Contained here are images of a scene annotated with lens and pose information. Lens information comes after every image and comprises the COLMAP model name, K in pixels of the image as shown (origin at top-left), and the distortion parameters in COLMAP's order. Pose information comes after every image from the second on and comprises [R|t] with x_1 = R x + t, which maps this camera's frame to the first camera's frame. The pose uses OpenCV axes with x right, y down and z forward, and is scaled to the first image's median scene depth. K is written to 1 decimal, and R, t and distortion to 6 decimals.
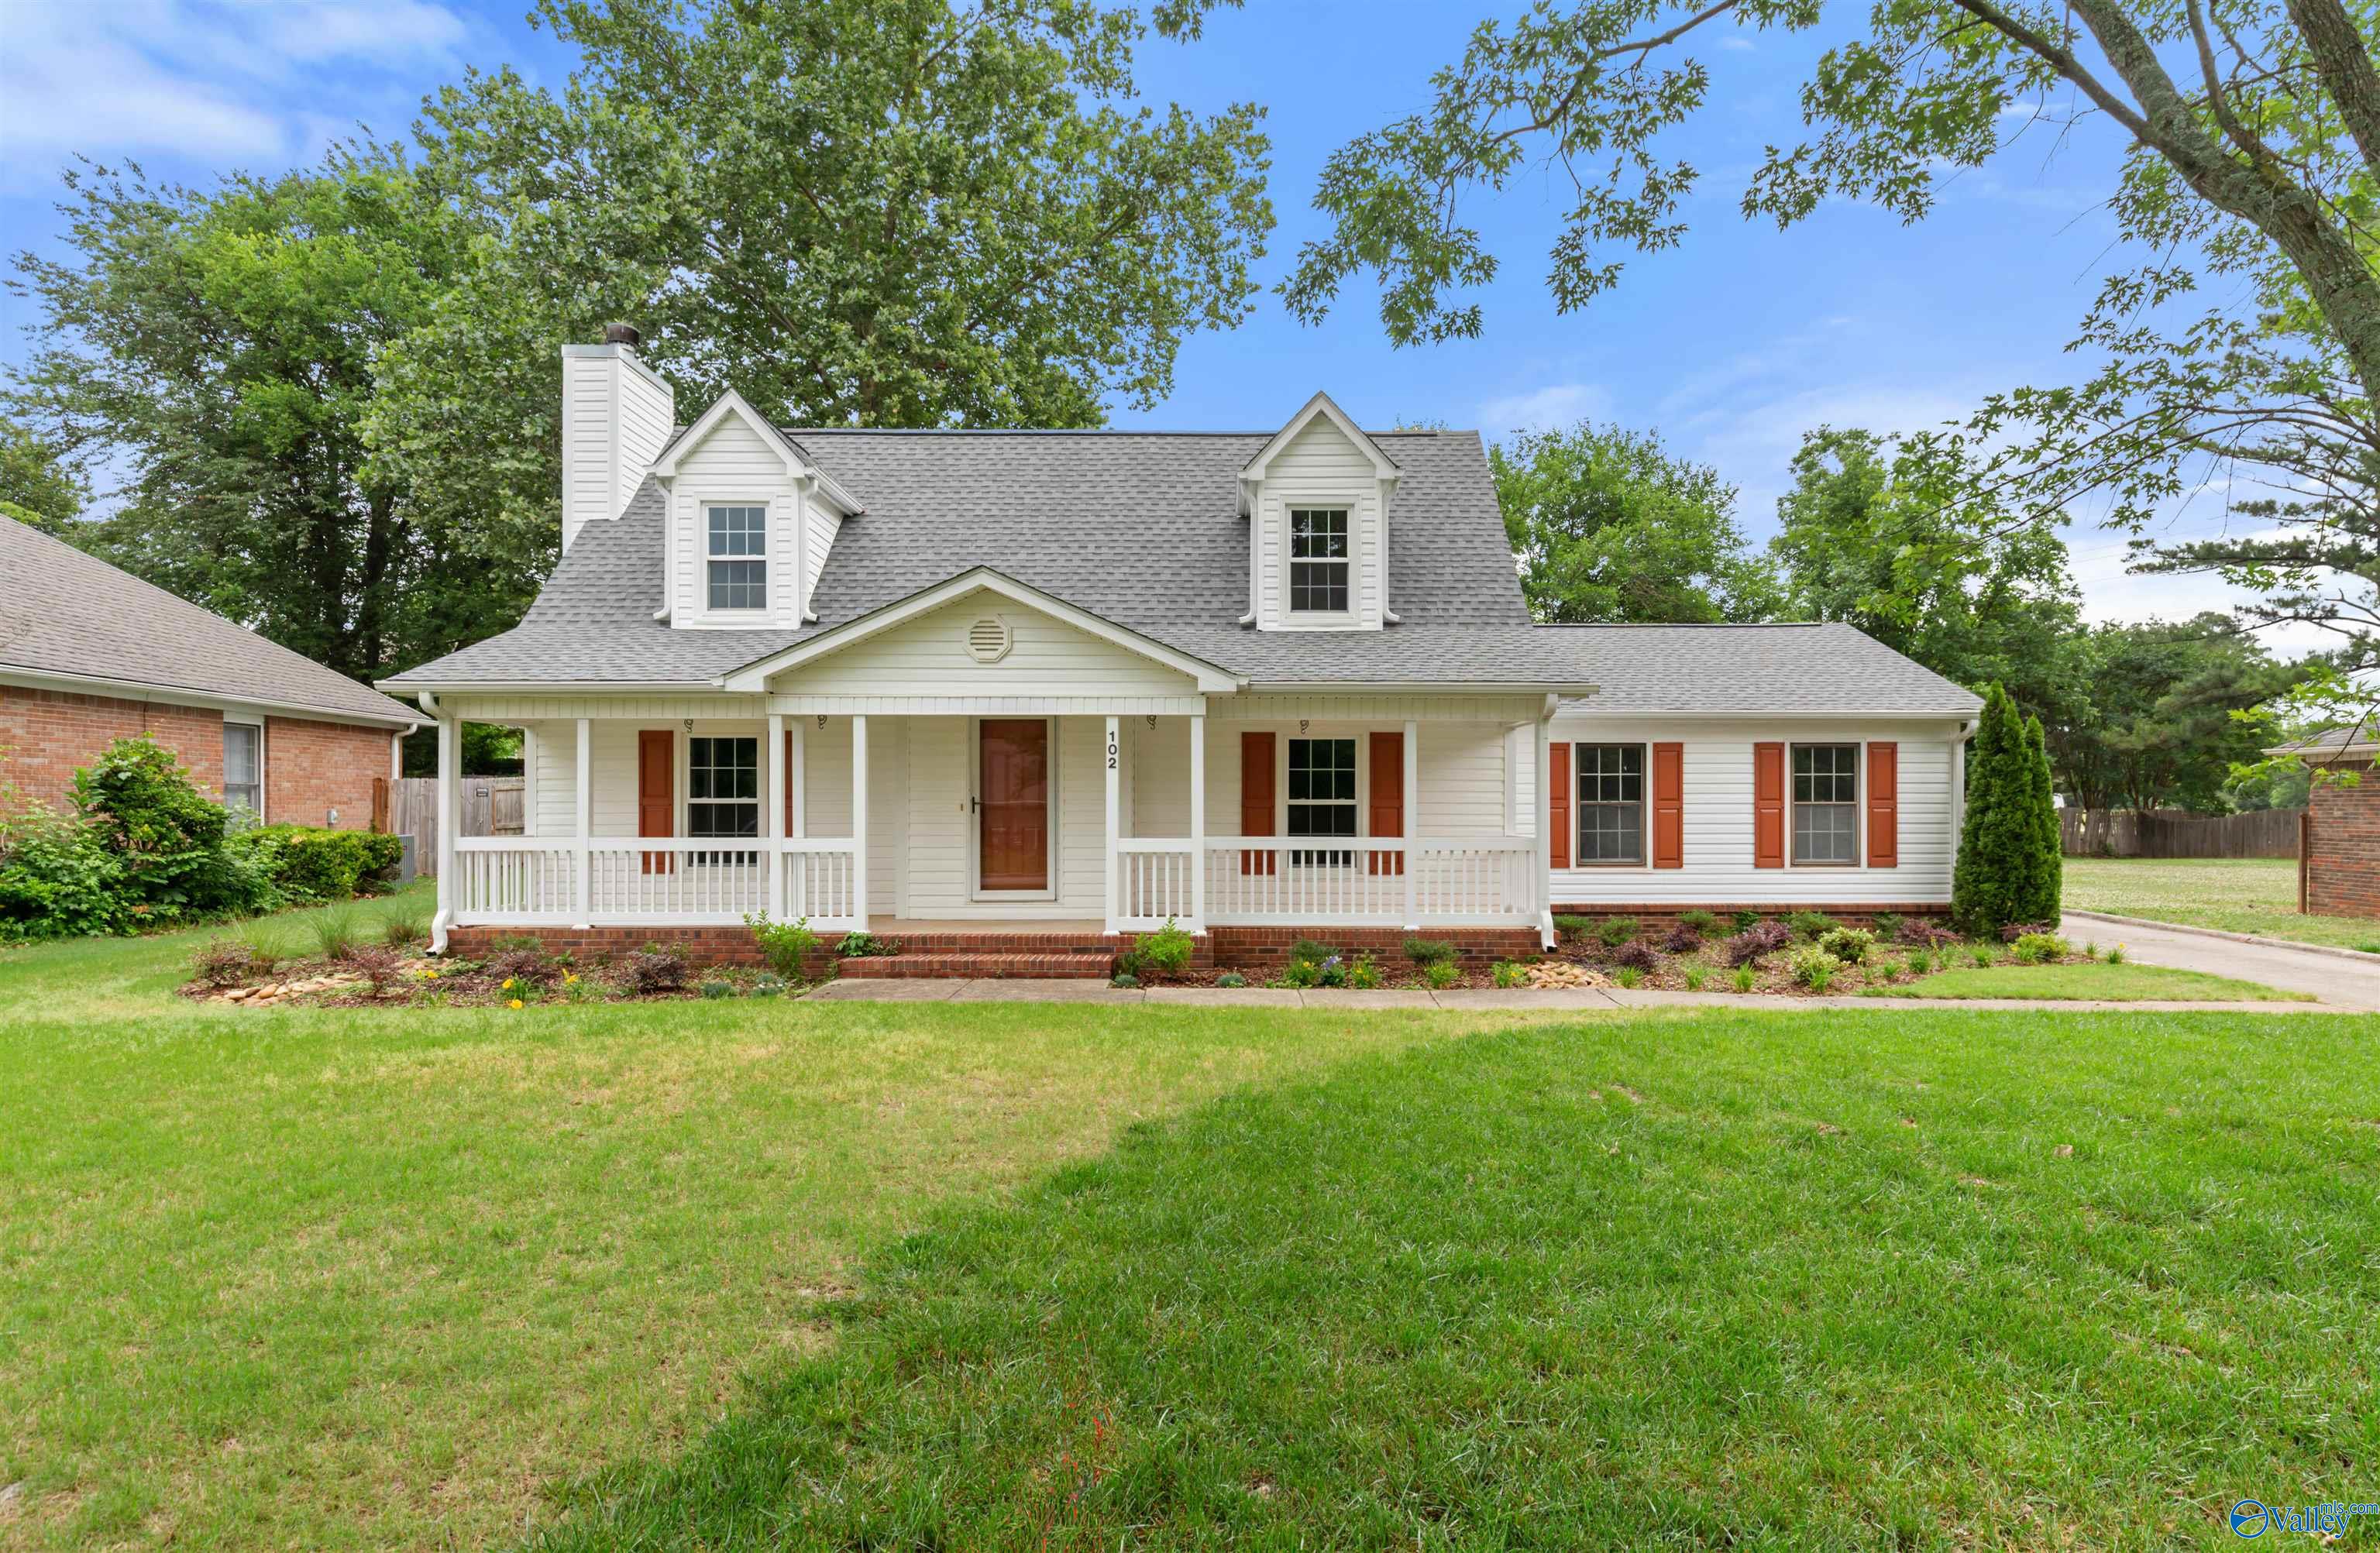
lens RADIAL K [[1269.6, 0, 1193.1], [0, 1269.6, 792.5], [0, 0, 1]] dist [-0.020657, 0.005148]
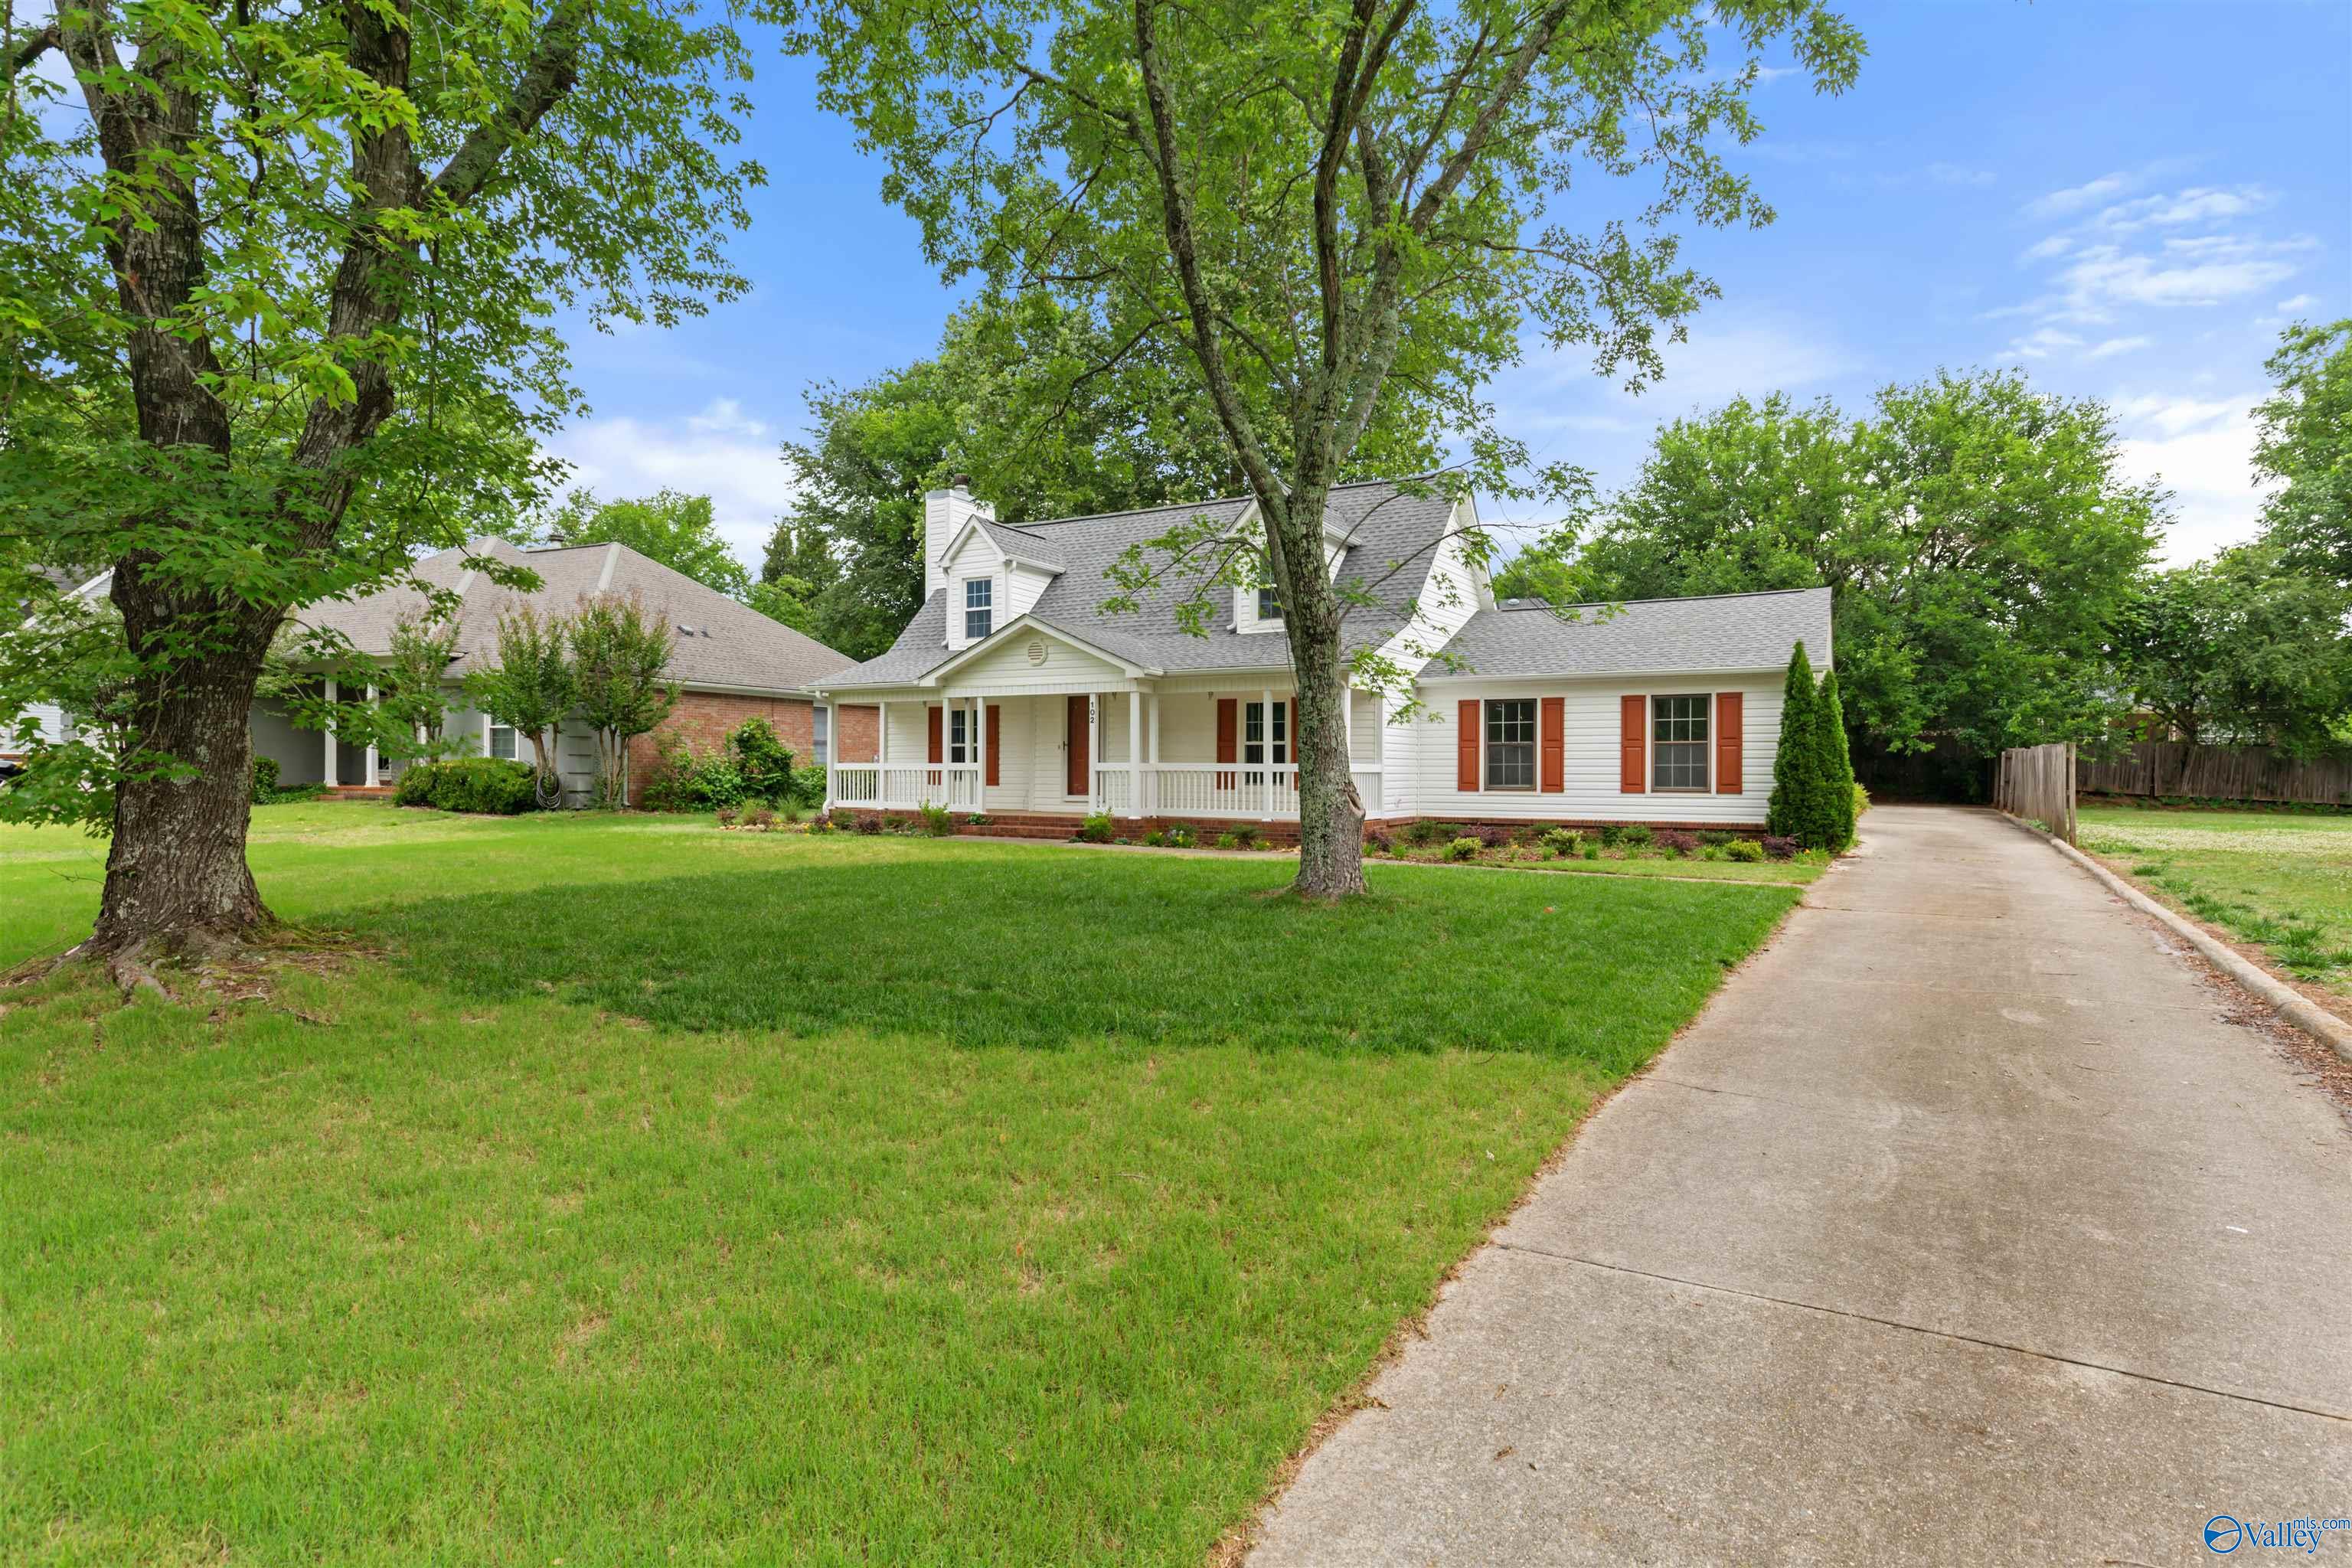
lens RADIAL K [[1184.5, 0, 1160.8], [0, 1184.5, 766.4], [0, 0, 1]] dist [-0.029610, -0.000111]
pose [[0.858752, 0.002279, -0.512386, 0.658212], [0.002926, 0.999952, 0.009353, 0.019944], [0.512382, -0.009532, 0.858705, -0.277229]]
